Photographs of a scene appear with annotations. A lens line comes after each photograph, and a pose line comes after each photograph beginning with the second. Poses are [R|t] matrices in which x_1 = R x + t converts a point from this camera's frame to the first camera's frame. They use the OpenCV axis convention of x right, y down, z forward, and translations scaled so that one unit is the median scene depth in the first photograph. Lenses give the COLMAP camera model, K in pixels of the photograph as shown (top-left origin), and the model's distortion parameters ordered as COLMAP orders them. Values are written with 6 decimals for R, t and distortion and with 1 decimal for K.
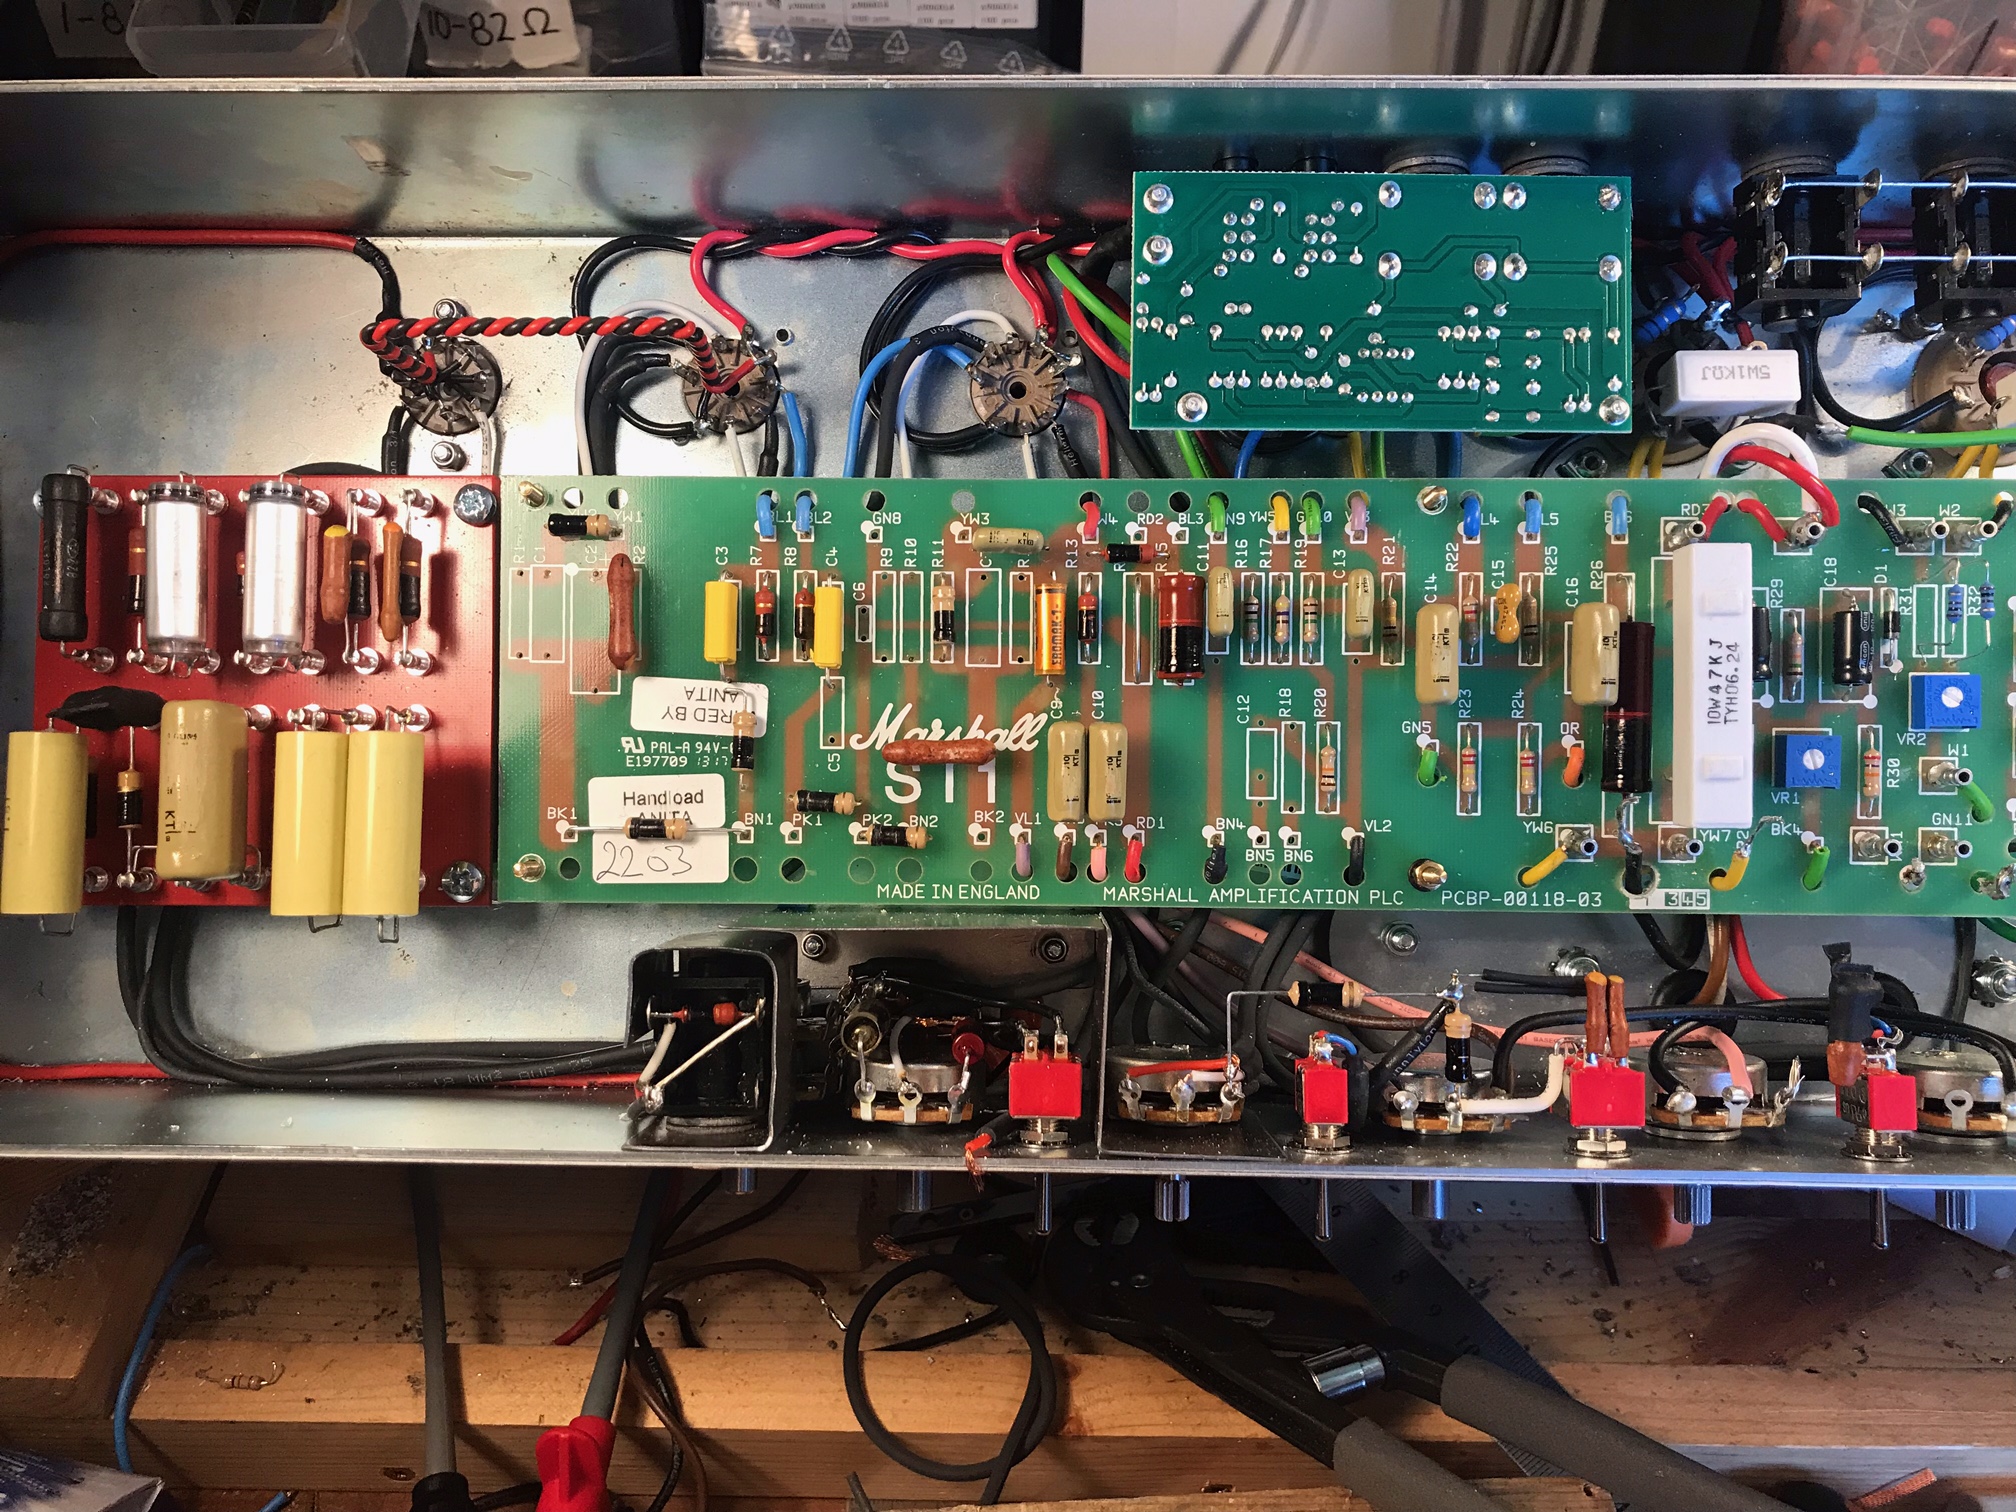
lens RADIAL K [[1746.9, 0, 1008.0], [0, 1746.9, 756.0], [0, 0, 1]] dist [0.186840, -0.566351]
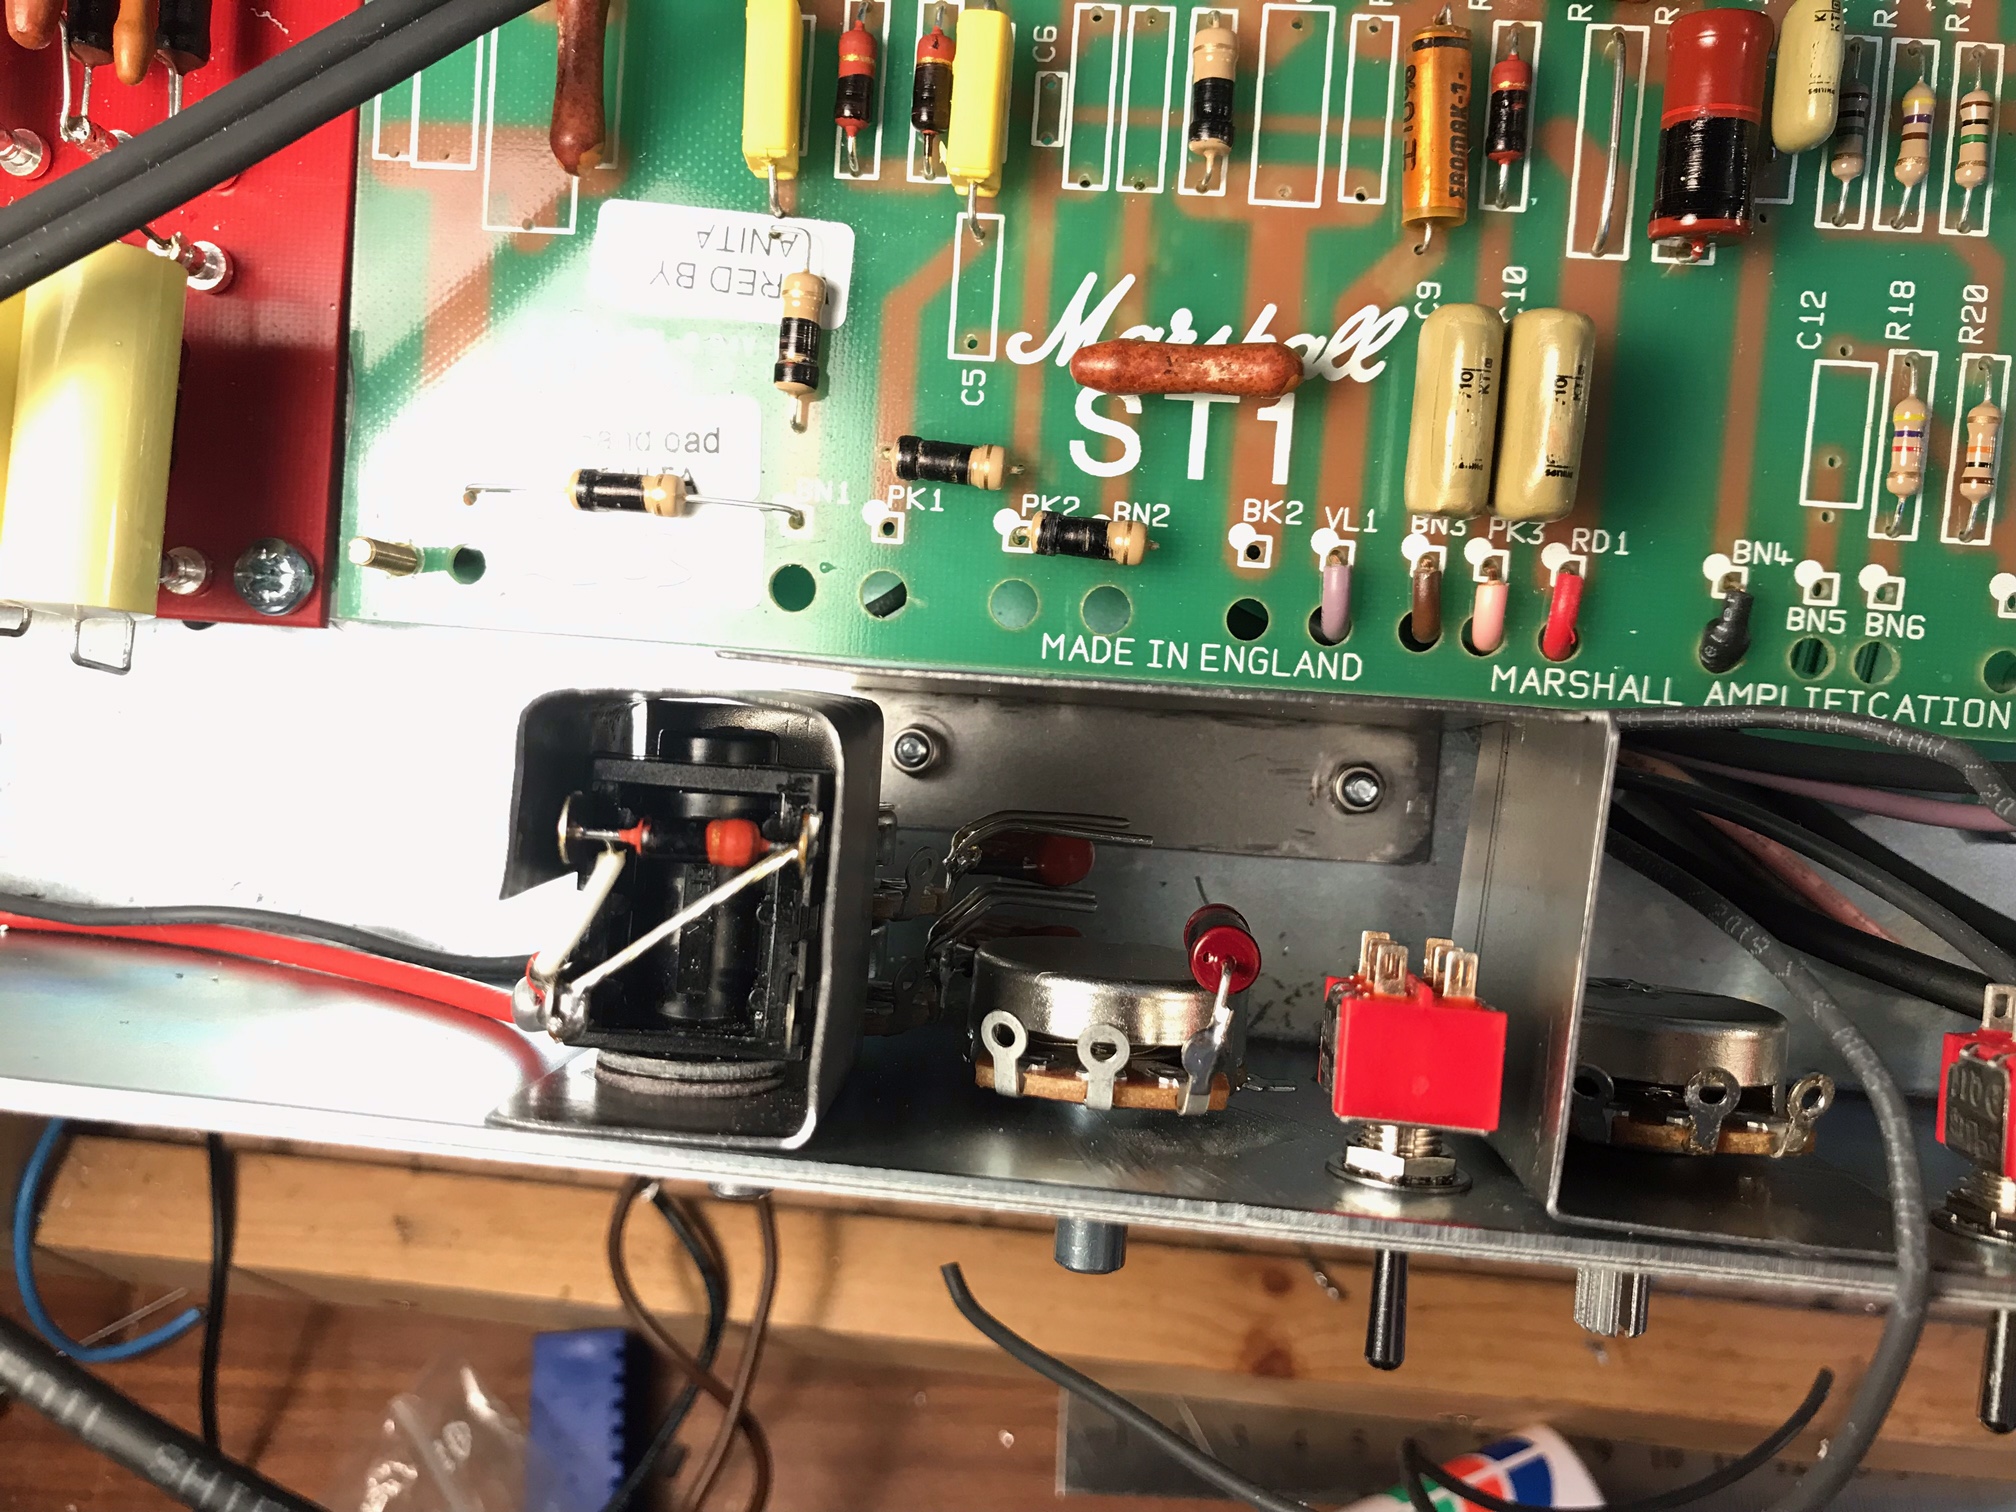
lens RADIAL K [[1816.9, 0, 960.0], [0, 1816.9, 802.9], [0, 0, 1]] dist [-0.055956, 0.066193]
pose [[0.994296, 0.068702, -0.081579, -0.052343], [-0.061652, 0.994385, 0.086003, 0.079337], [0.087029, -0.080483, 0.992949, 0.469438]]
